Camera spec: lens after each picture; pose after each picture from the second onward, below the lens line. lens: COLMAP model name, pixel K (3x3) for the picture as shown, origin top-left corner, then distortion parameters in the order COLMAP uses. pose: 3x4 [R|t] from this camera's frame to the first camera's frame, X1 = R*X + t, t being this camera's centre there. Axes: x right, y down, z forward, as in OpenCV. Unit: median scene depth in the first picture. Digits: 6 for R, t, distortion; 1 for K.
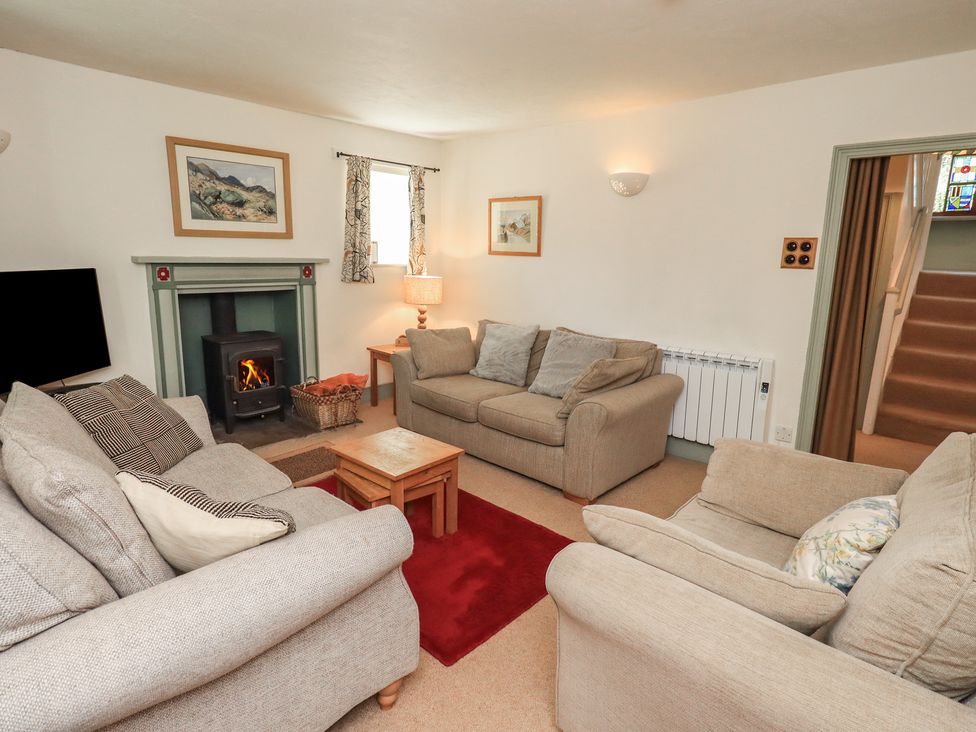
lens RADIAL K [[510.2, 0, 493.4], [0, 510.2, 360.1], [0, 0, 1]] dist [0.008522, 0.000342]
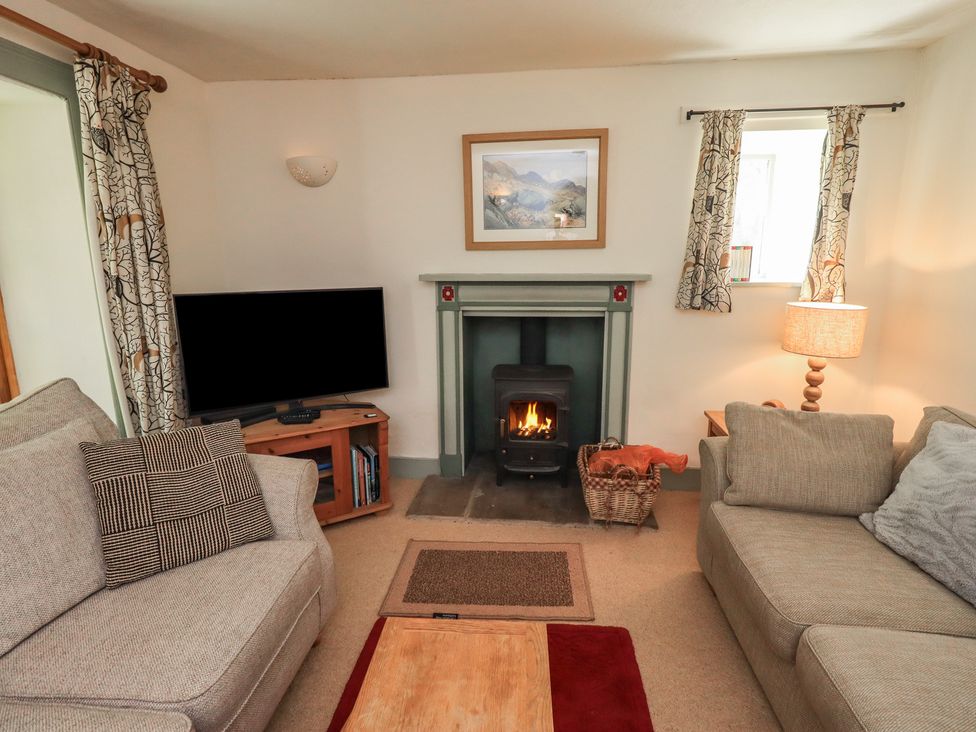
lens RADIAL K [[510.2, 0, 493.4], [0, 510.2, 360.1], [0, 0, 1]] dist [0.008522, 0.000342]
pose [[0.619290, 0.126669, -0.774877, 0.088068], [-0.145568, 0.988314, 0.045220, -0.087847], [0.771550, 0.084793, 0.630493, 0.426328]]
